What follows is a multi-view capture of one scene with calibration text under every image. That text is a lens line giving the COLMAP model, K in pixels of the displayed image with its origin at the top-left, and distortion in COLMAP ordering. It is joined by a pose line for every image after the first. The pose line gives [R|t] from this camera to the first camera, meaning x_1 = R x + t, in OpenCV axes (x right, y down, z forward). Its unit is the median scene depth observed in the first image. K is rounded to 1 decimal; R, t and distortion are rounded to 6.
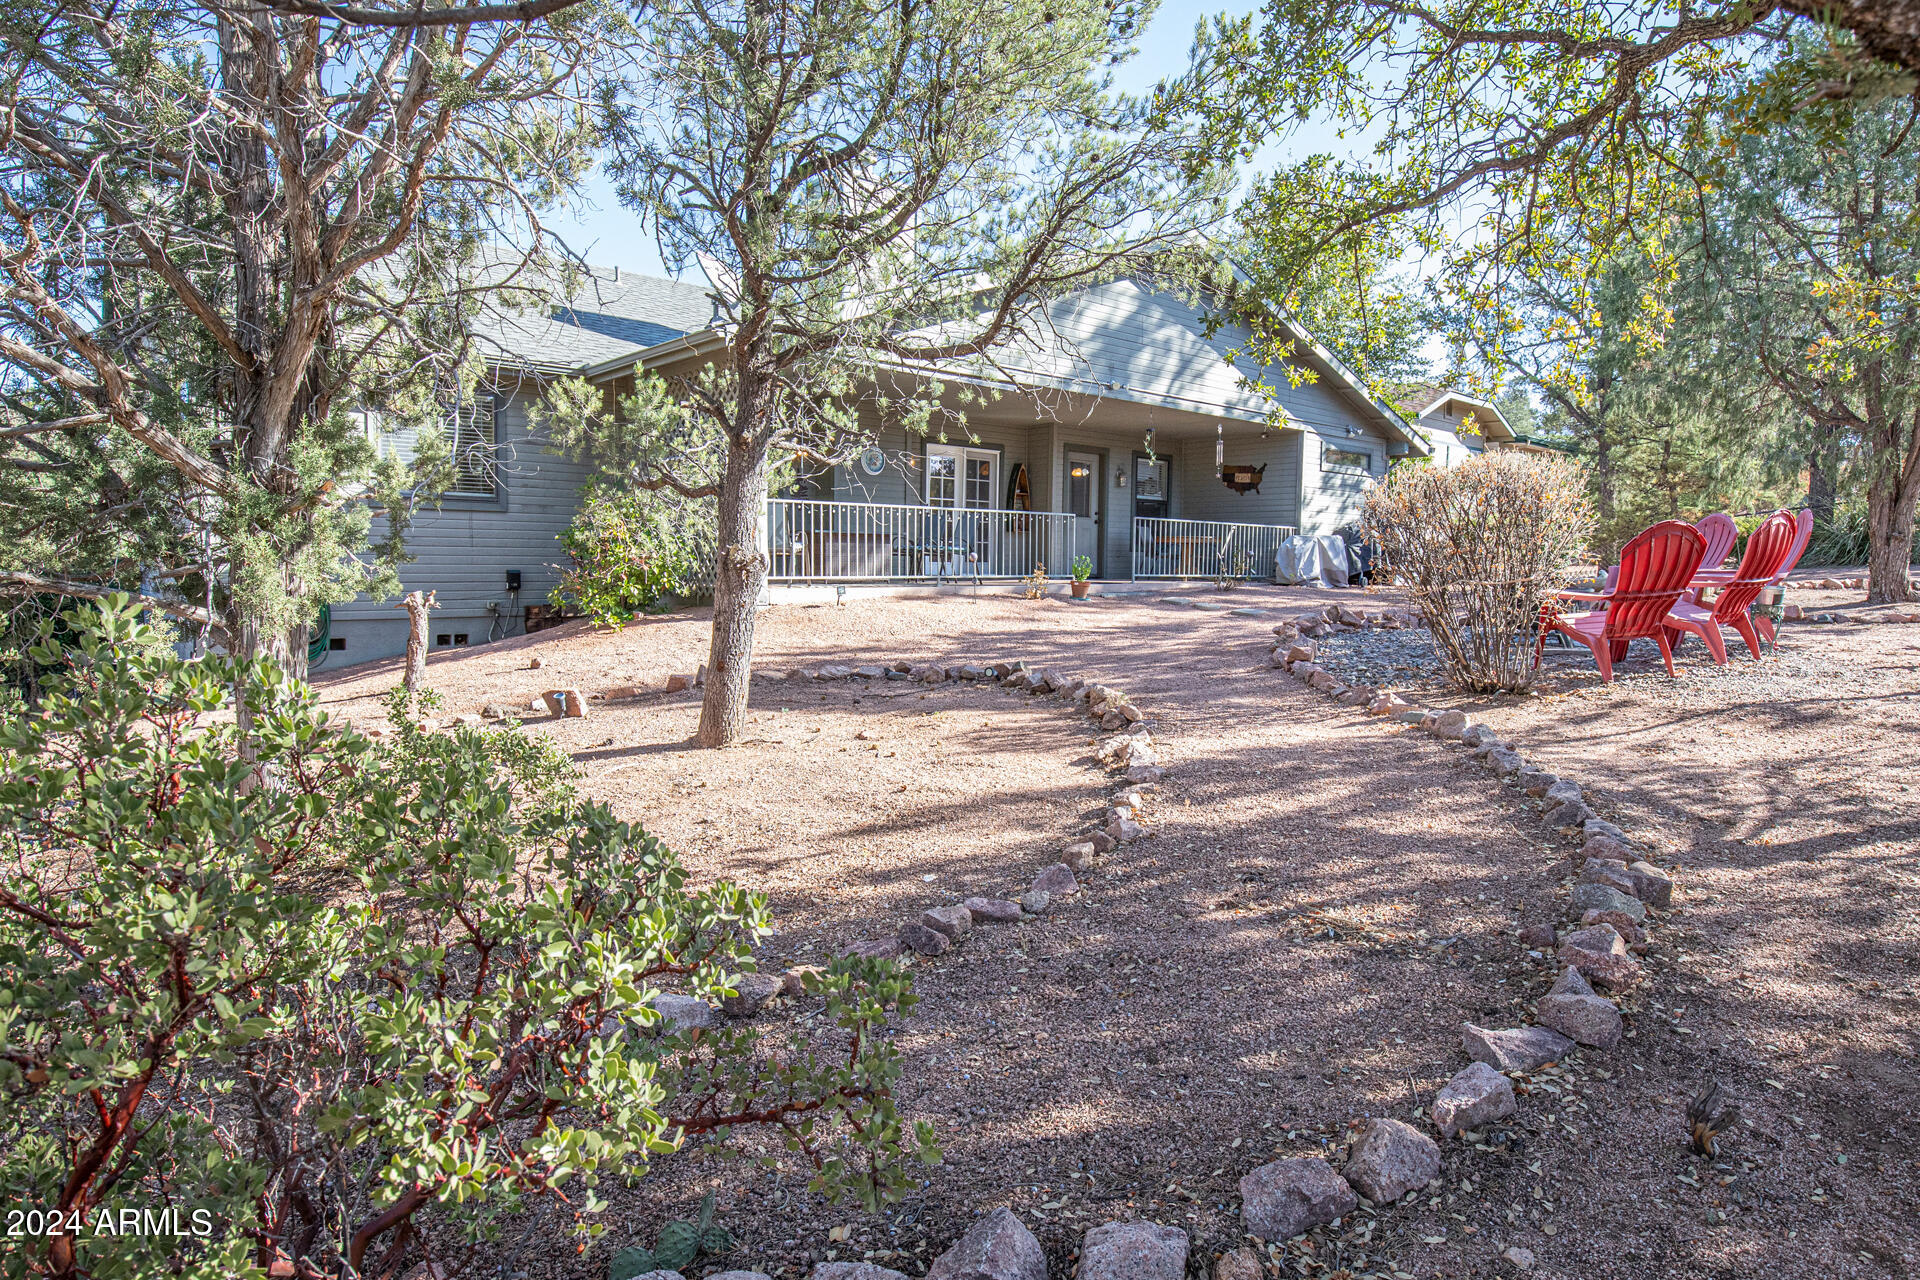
lens RADIAL K [[903.4, 0, 960.0], [0, 903.4, 640.0], [0, 0, 1]] dist [-0.020025, 0.008161]
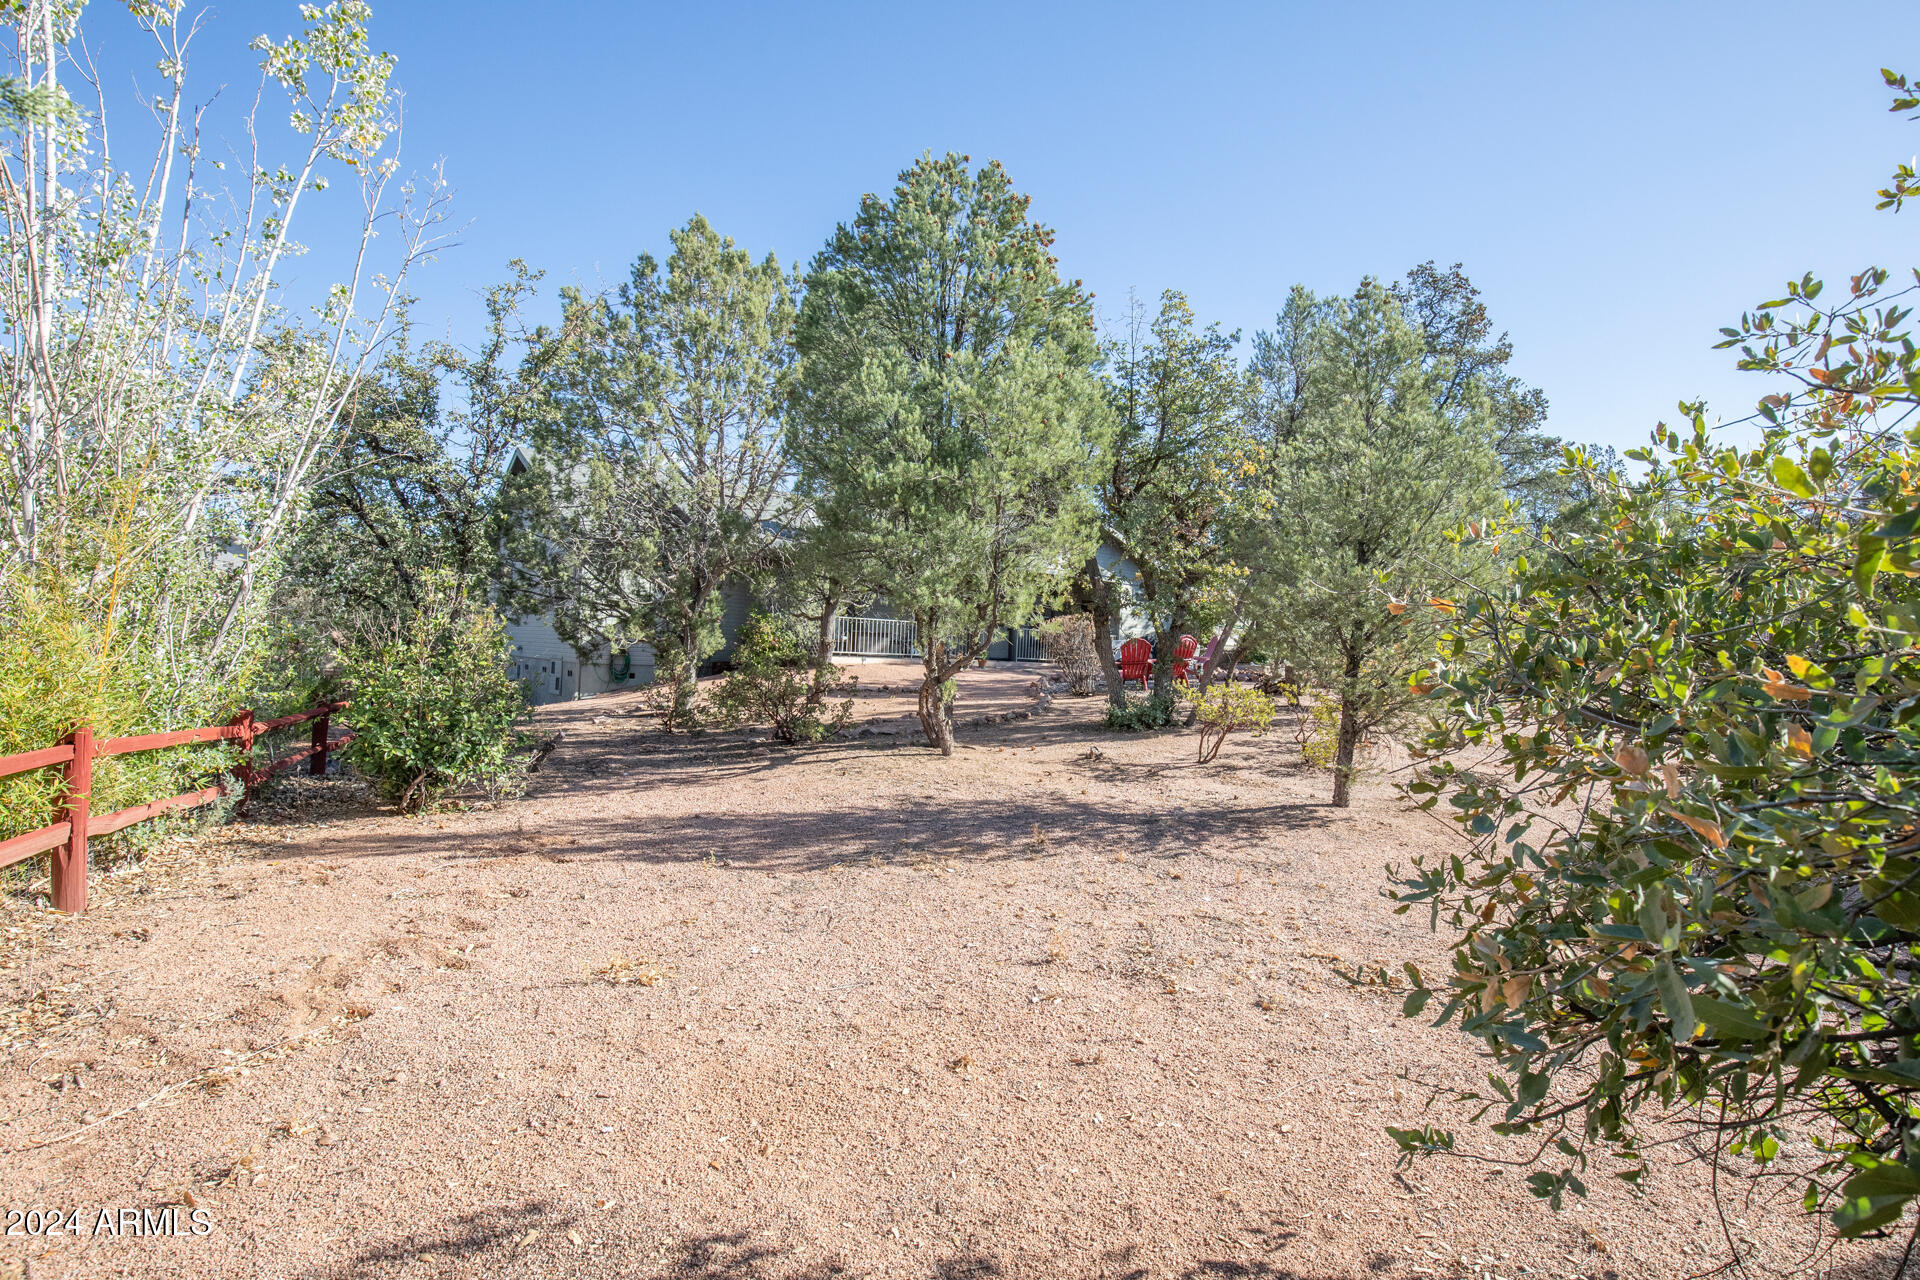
lens RADIAL K [[903.4, 0, 960.0], [0, 903.4, 640.0], [0, 0, 1]] dist [-0.020025, 0.008161]
pose [[0.998363, 0.032204, -0.047260, 0.160620], [-0.036994, 0.993862, -0.104256, 0.094529], [0.043613, 0.105834, 0.993427, -0.925028]]
